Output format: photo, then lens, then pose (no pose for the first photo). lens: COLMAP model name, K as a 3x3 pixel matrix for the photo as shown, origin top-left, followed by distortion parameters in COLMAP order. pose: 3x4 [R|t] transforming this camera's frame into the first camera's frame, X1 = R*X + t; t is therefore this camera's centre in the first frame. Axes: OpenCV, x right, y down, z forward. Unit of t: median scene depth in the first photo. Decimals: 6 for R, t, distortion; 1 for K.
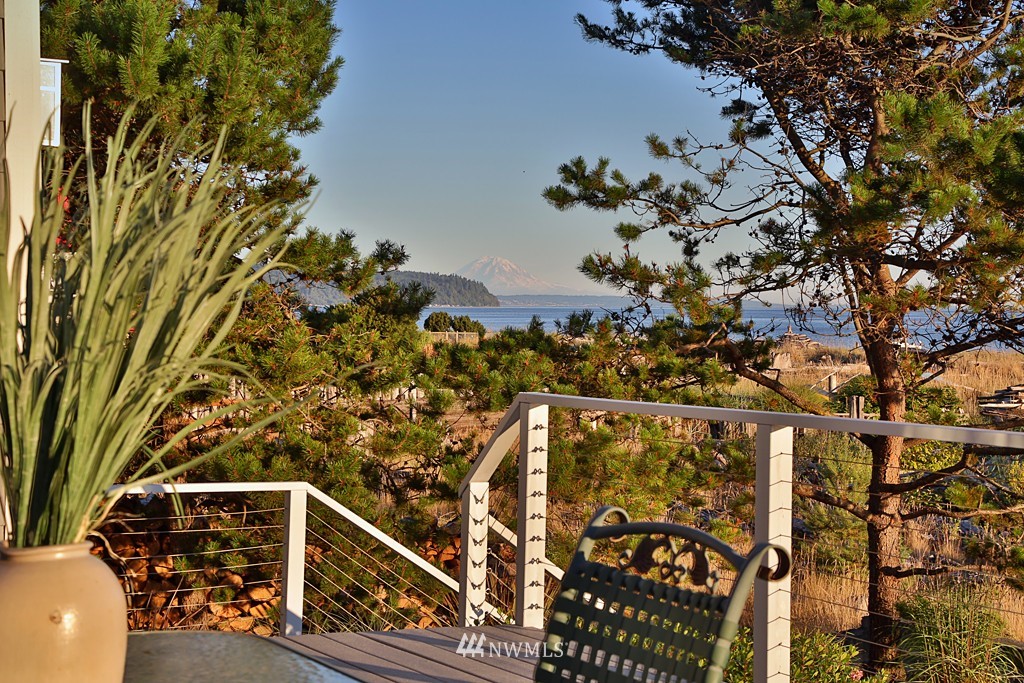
lens RADIAL K [[2230.9, 0, 507.3], [0, 2230.9, 341.6], [0, 0, 1]] dist [0.197440, 0.000000]
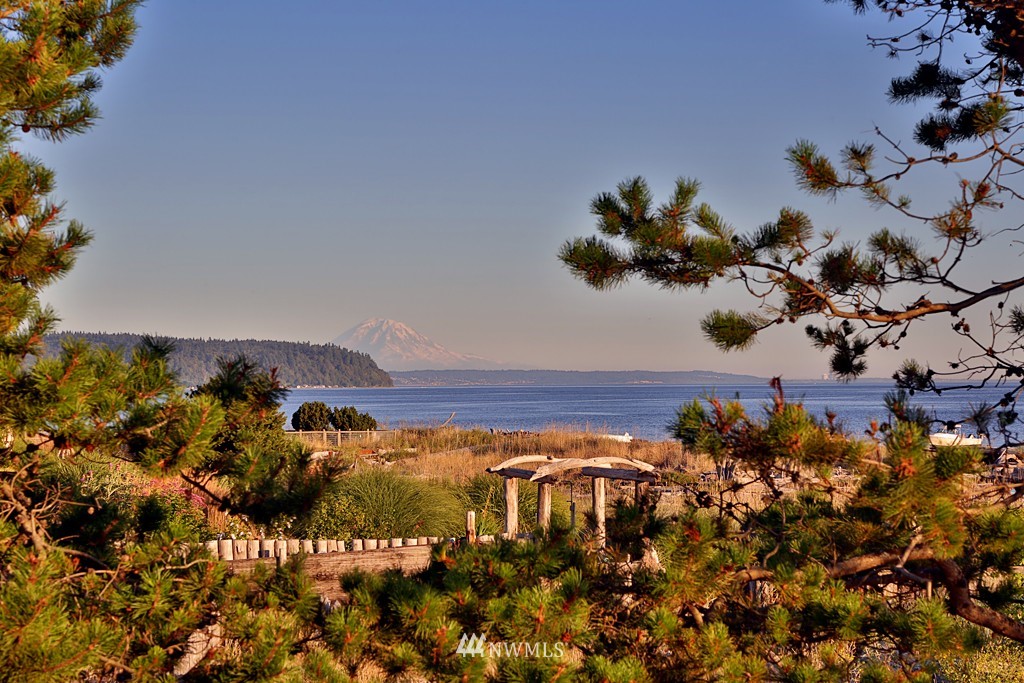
lens RADIAL K [[3010.3, 0, 516.6], [0, 3010.3, 342.3], [0, 0, 1]] dist [0.394809, 0.000000]
pose [[0.999199, -0.012334, 0.038069, -0.018780], [0.013462, 0.999473, -0.029534, -0.027855], [-0.037684, 0.030023, 0.998839, 0.340672]]
